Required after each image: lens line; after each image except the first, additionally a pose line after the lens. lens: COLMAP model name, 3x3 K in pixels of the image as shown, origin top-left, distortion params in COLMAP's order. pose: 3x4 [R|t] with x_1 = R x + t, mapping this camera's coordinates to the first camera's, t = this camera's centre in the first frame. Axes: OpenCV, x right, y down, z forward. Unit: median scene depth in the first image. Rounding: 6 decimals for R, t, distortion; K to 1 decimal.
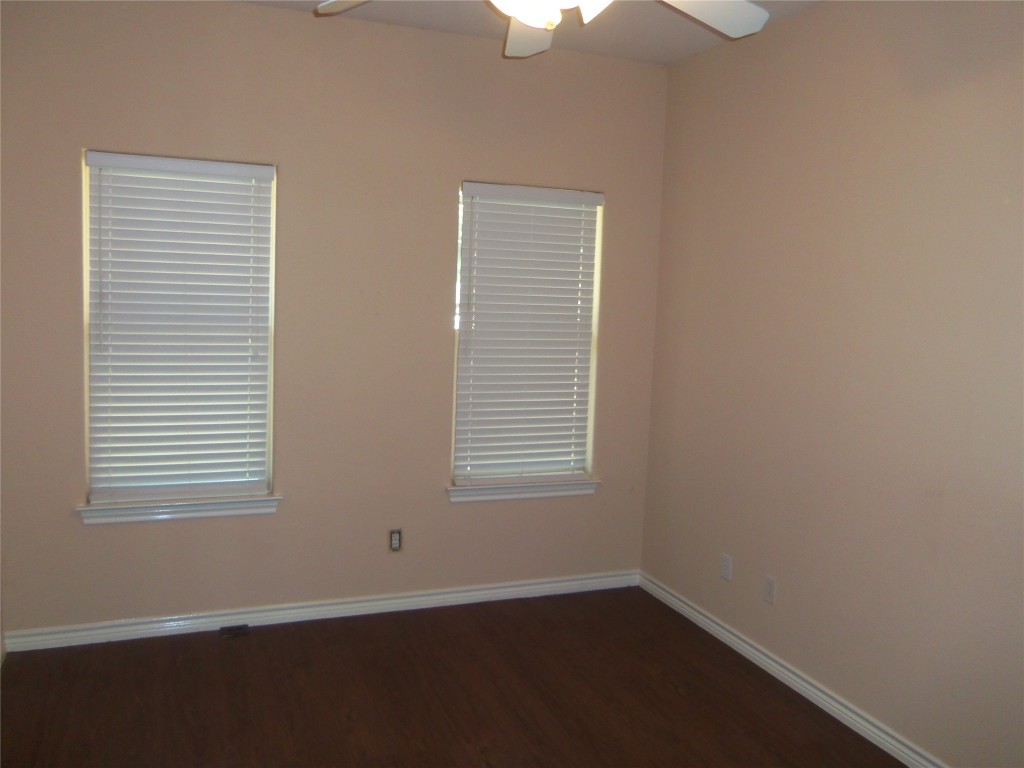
lens RADIAL K [[860.3, 0, 512.0], [0, 860.3, 384.0], [0, 0, 1]] dist [0.002578, 0.002635]
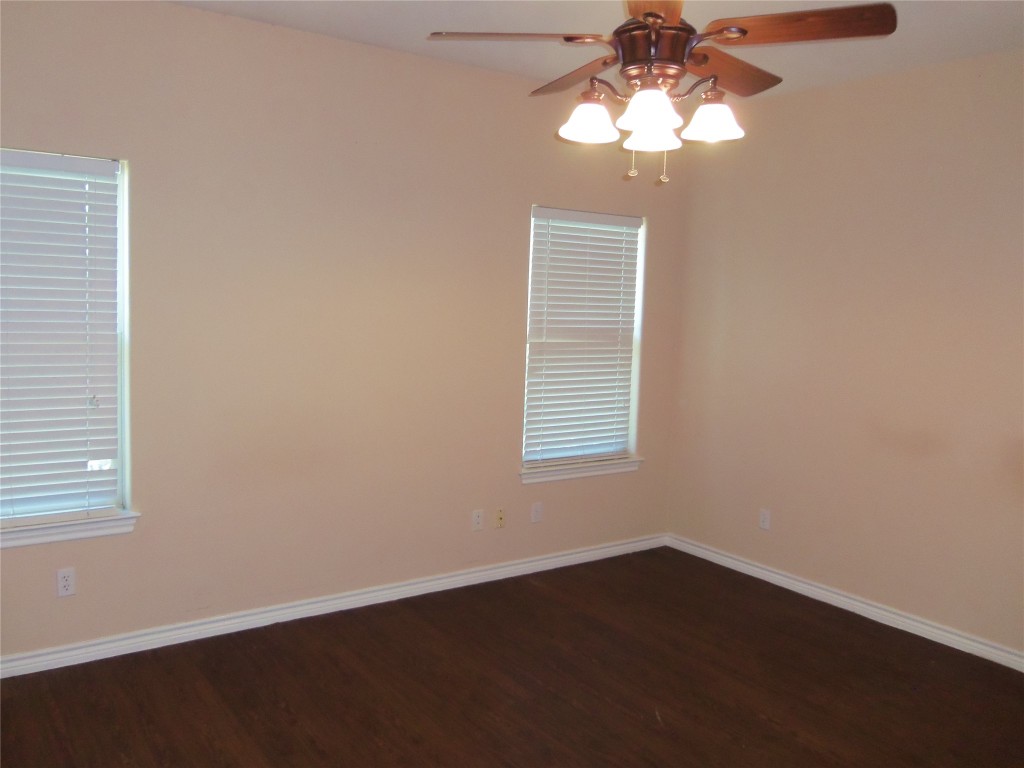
lens RADIAL K [[902.4, 0, 512.4], [0, 902.4, 369.3], [0, 0, 1]] dist [0.000264, 0.007070]
pose [[0.962407, -0.025115, 0.270449, -0.402955], [0.029932, 0.999458, -0.013700, 0.000788], [-0.269958, 0.021281, 0.962637, -0.154092]]
